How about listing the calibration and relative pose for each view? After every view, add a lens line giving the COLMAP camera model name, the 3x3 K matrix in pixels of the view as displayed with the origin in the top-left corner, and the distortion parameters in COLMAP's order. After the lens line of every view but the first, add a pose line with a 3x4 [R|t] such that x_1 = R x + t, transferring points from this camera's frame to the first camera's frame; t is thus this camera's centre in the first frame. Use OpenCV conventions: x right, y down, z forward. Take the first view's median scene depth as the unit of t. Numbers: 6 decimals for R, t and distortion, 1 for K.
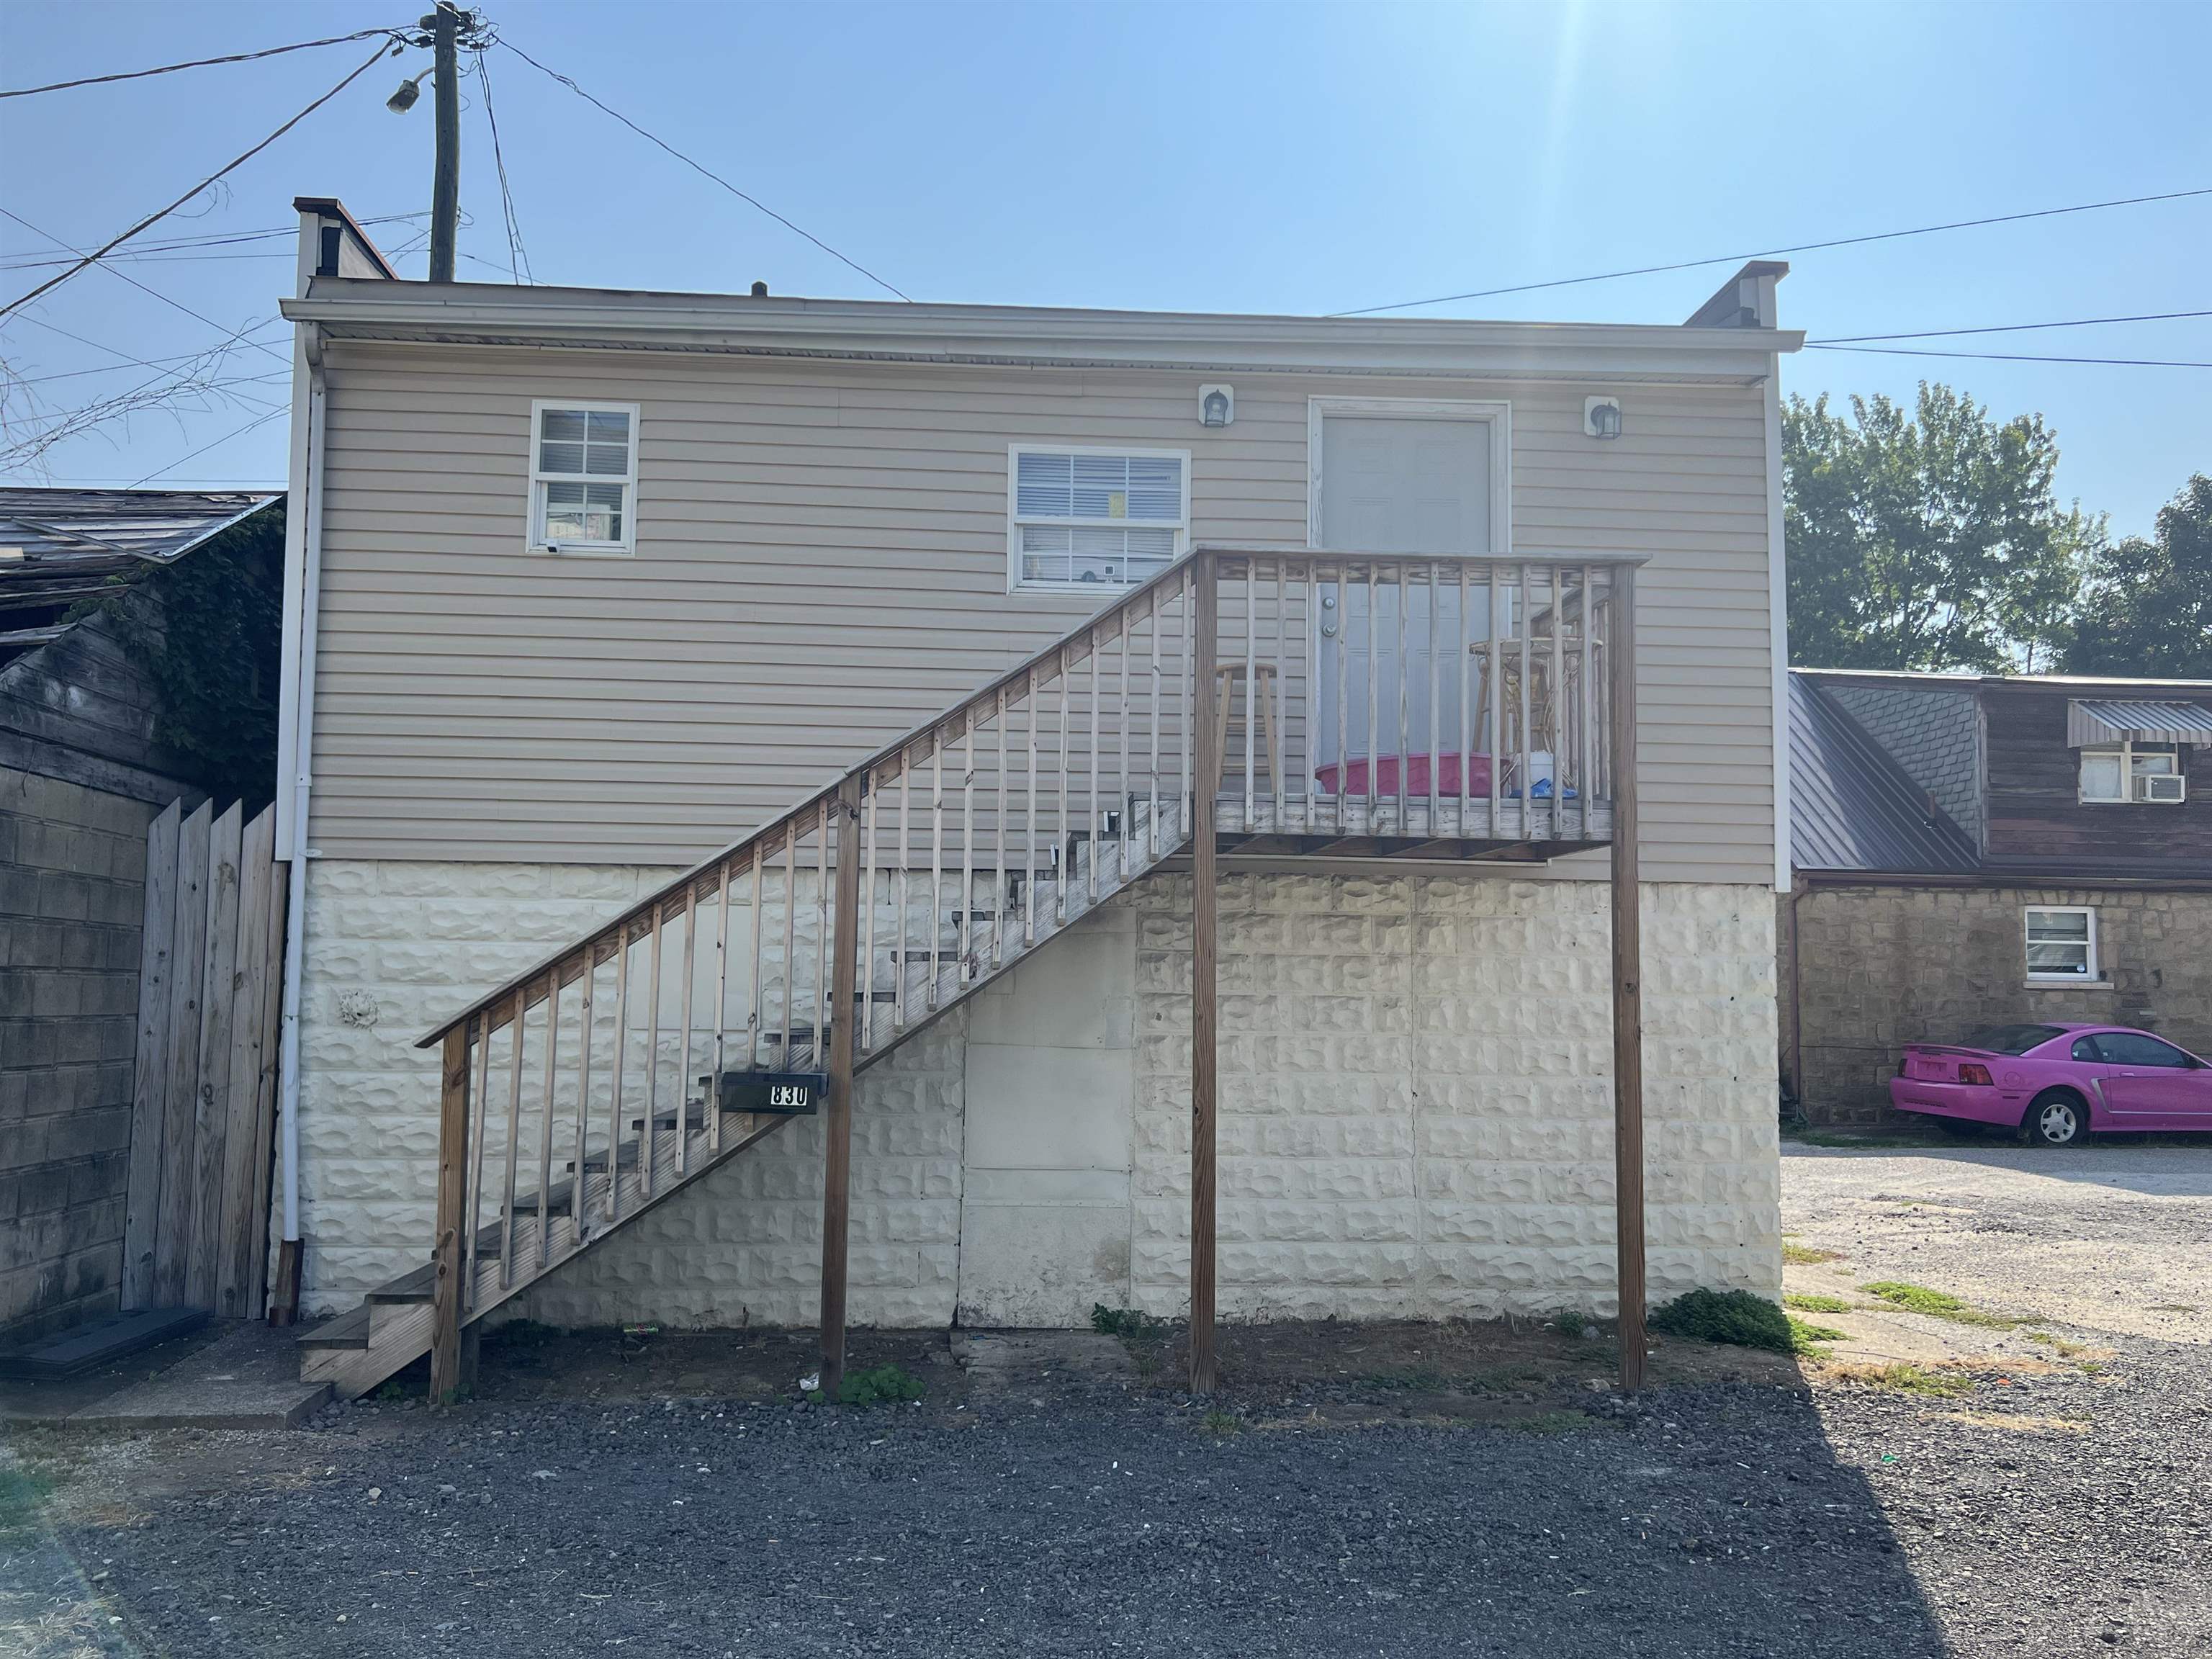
lens RADIAL K [[1694.3, 0, 1106.0], [0, 1694.3, 829.5], [0, 0, 1]] dist [0.000496, 0.000070]
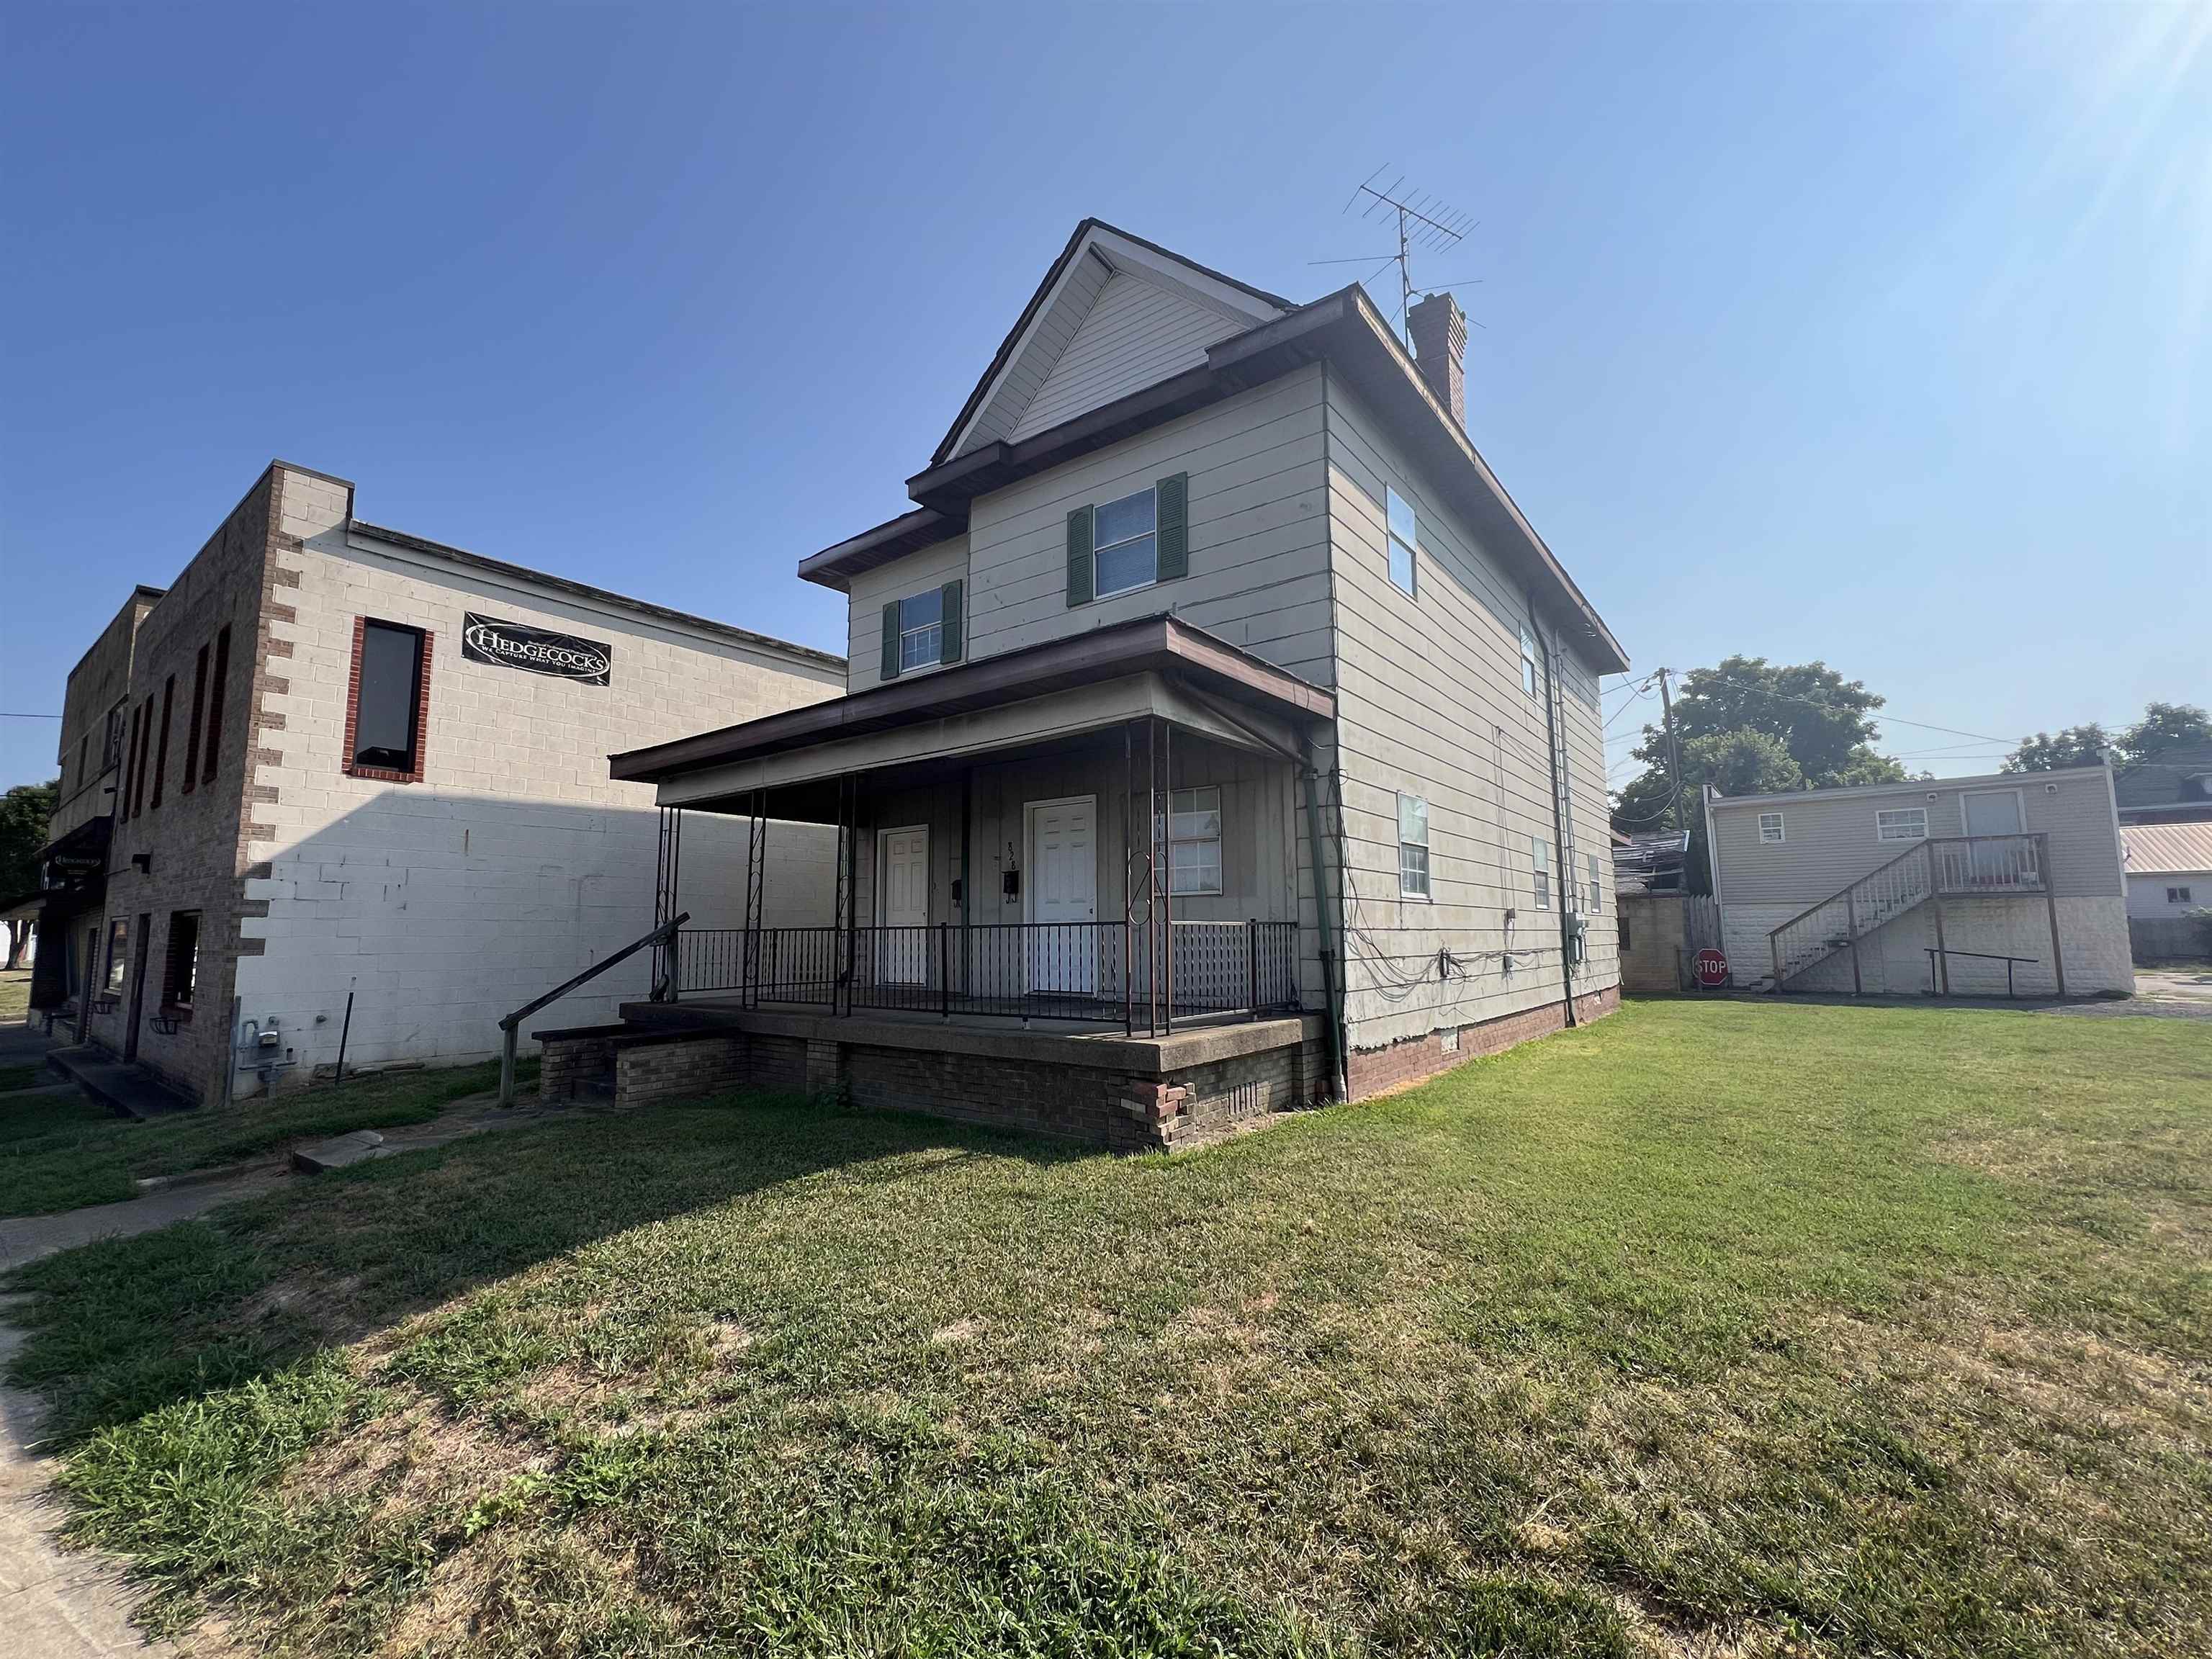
lens RADIAL K [[955.9, 0, 1106.0], [0, 955.9, 829.5], [0, 0, 1]] dist [-0.001580, -0.000030]
pose [[0.737875, -0.094881, -0.668235, 0.155542], [0.074002, 0.995474, -0.059631, -0.204489], [0.670868, -0.005450, 0.741557, -2.840180]]
